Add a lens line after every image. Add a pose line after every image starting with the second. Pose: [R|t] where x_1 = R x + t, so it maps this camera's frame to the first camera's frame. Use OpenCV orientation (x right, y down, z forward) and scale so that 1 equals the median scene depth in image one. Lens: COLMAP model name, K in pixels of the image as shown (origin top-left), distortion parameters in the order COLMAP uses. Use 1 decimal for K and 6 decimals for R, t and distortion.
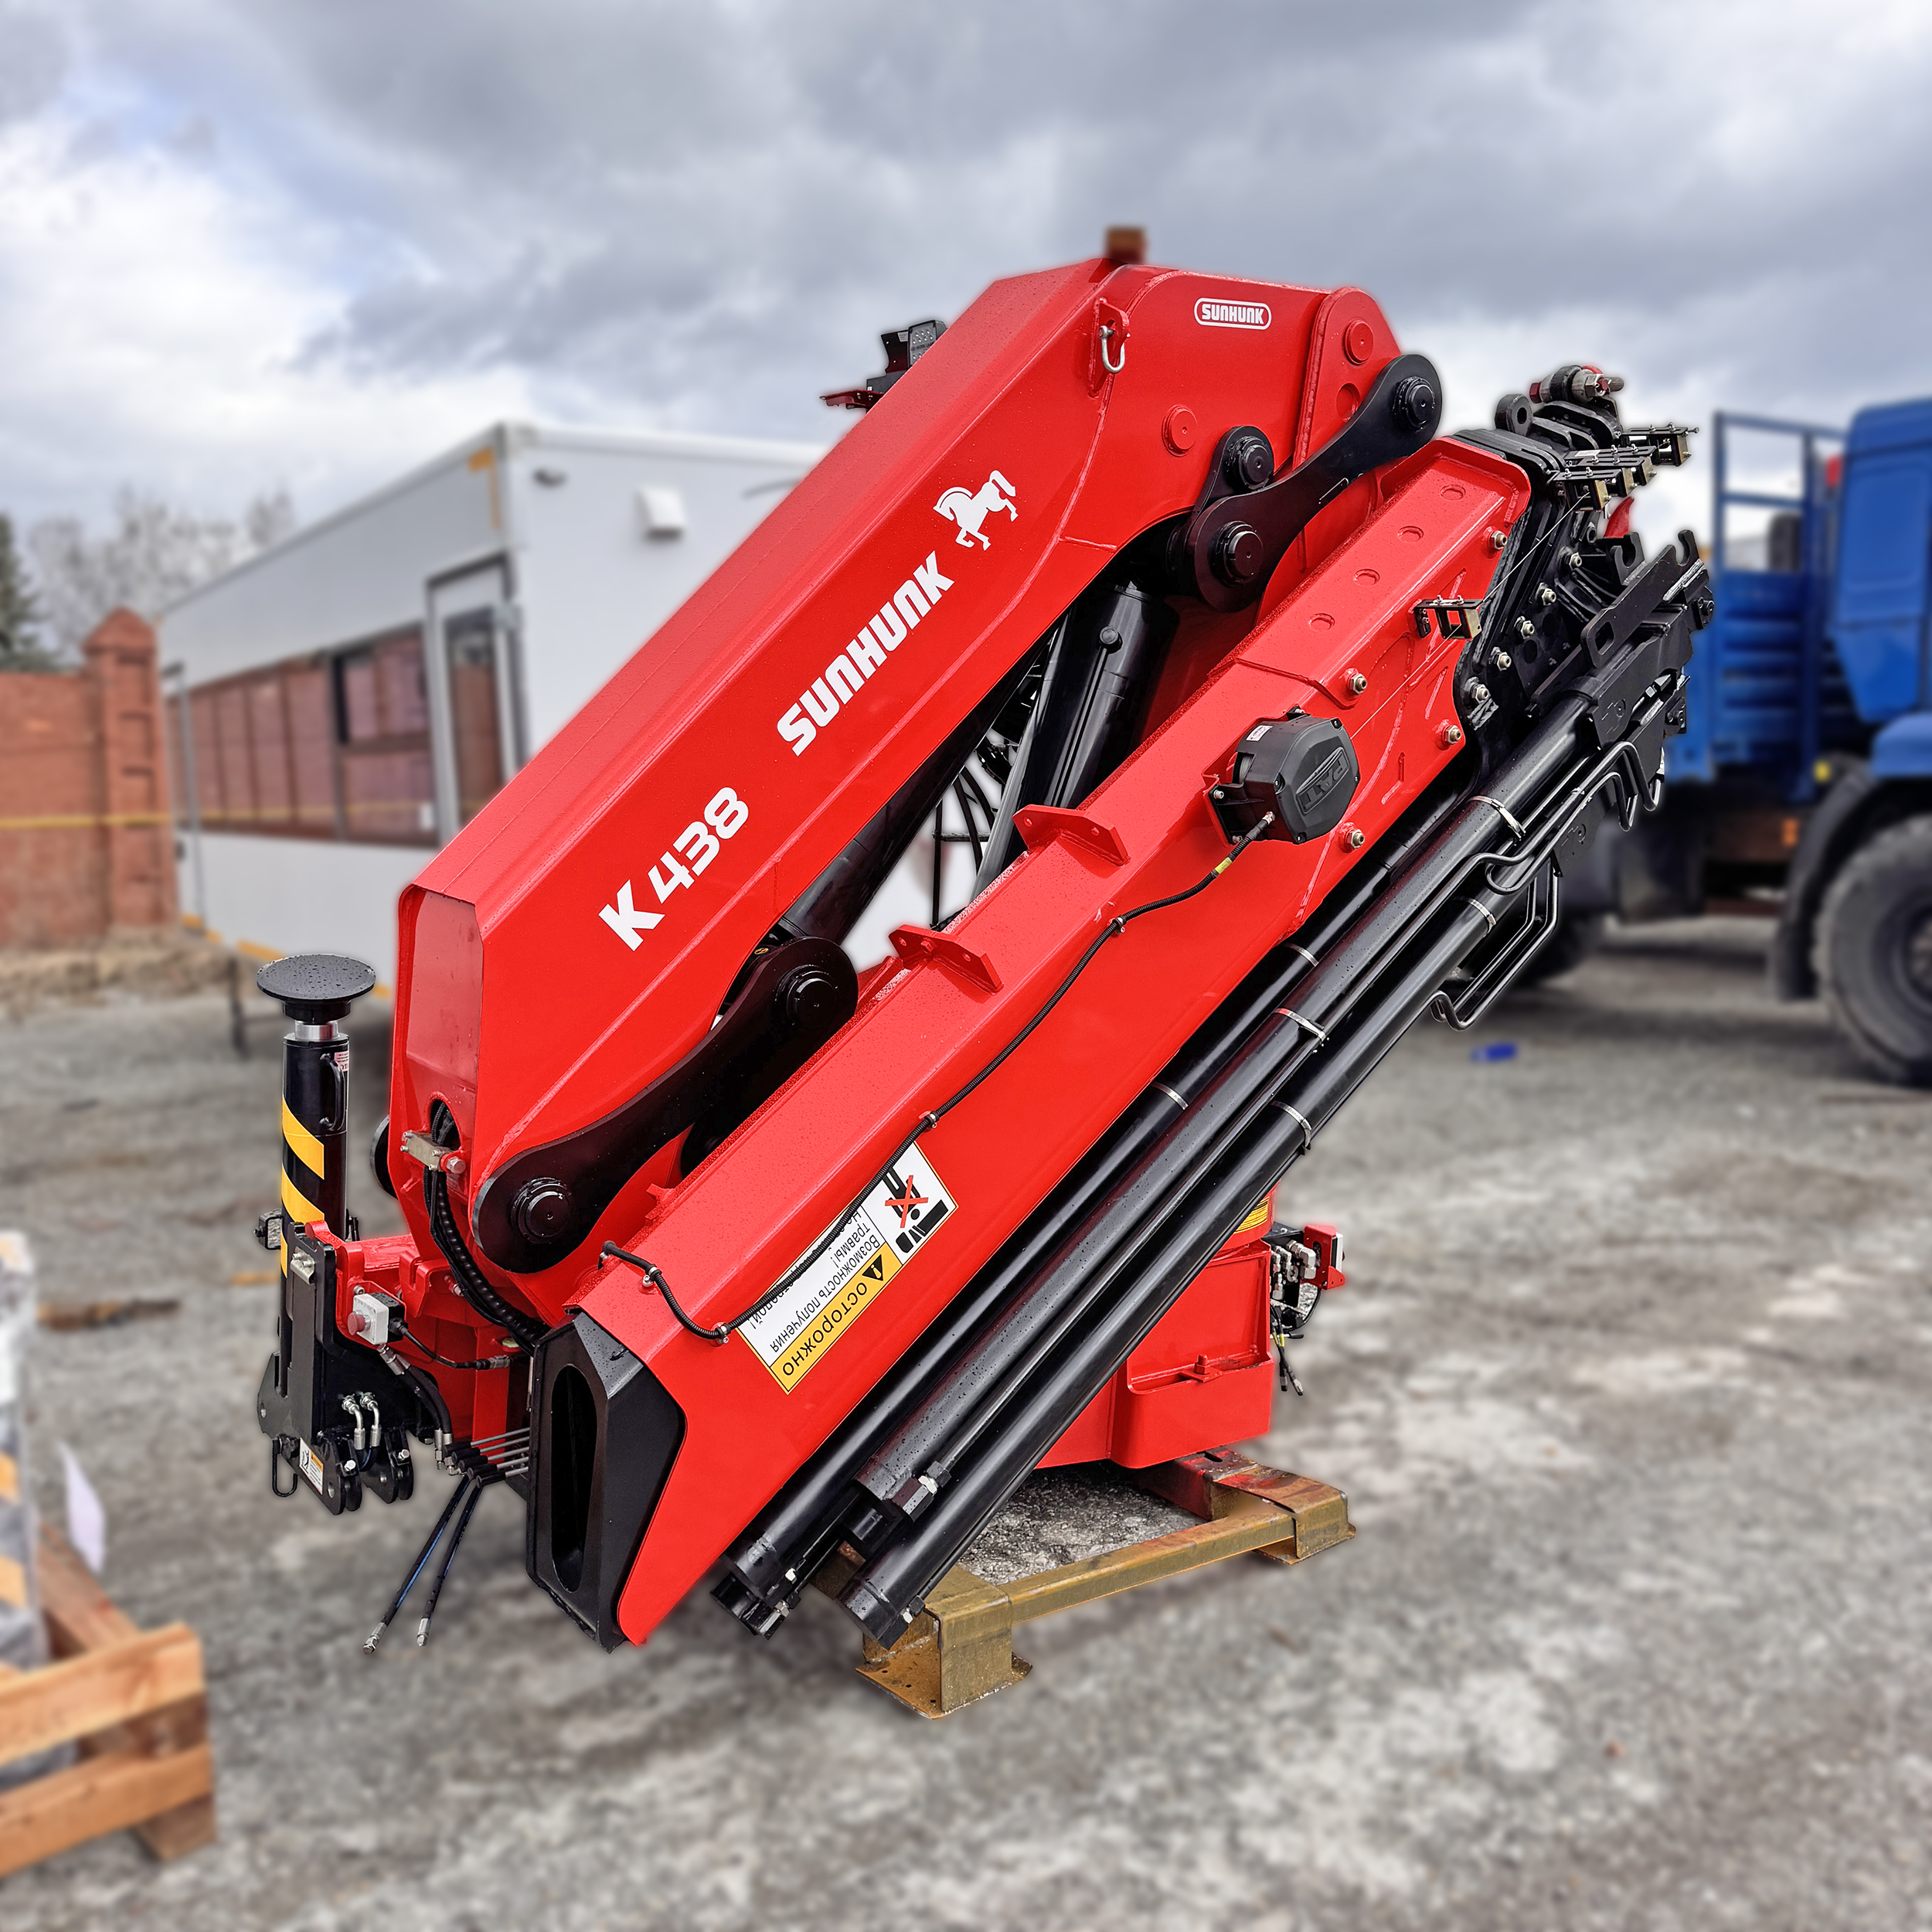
lens RADIAL K [[1819.2, 0, 962.8], [0, 1819.2, 974.2], [0, 0, 1]] dist [0.061525, 0.000000]
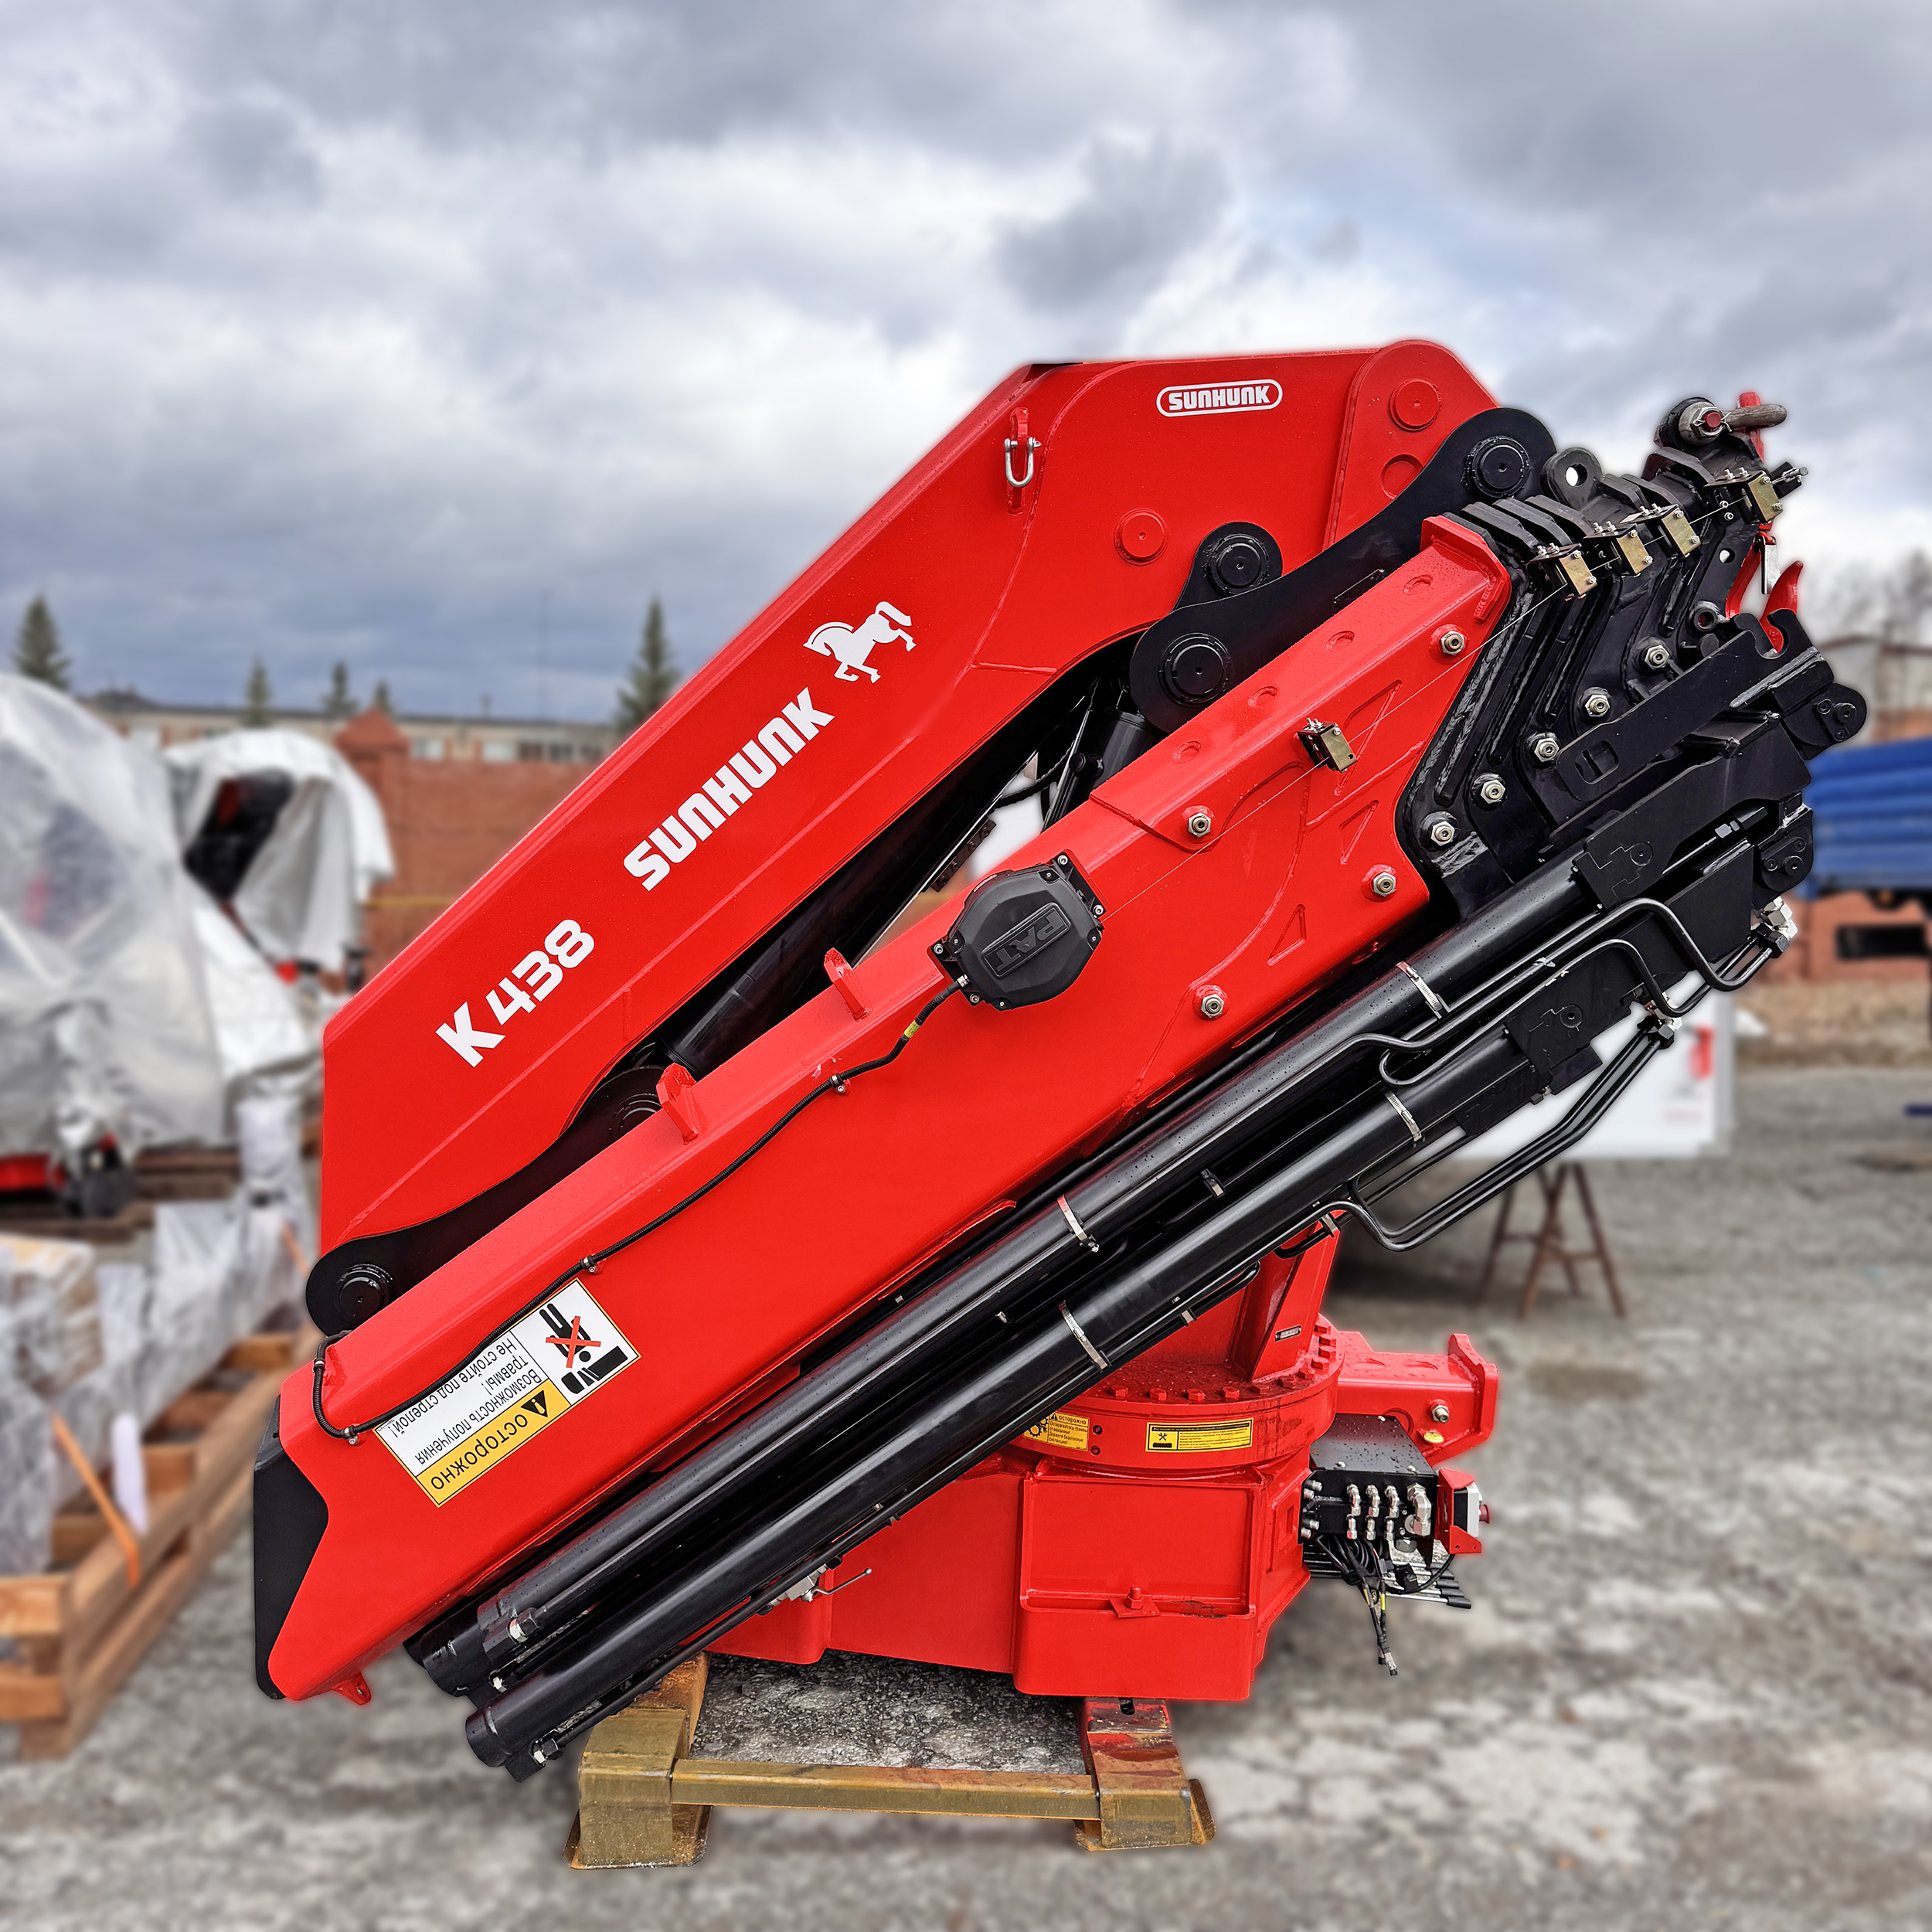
lens RADIAL K [[1819.2, 0, 967.4], [0, 1819.2, 951.6], [0, 0, 1]] dist [0.061525, 0.000000]
pose [[0.813551, 0.051261, -0.579230, 0.661709], [-0.077942, 0.996731, -0.021263, -0.078292], [0.576246, 0.062445, 0.814887, 0.266486]]
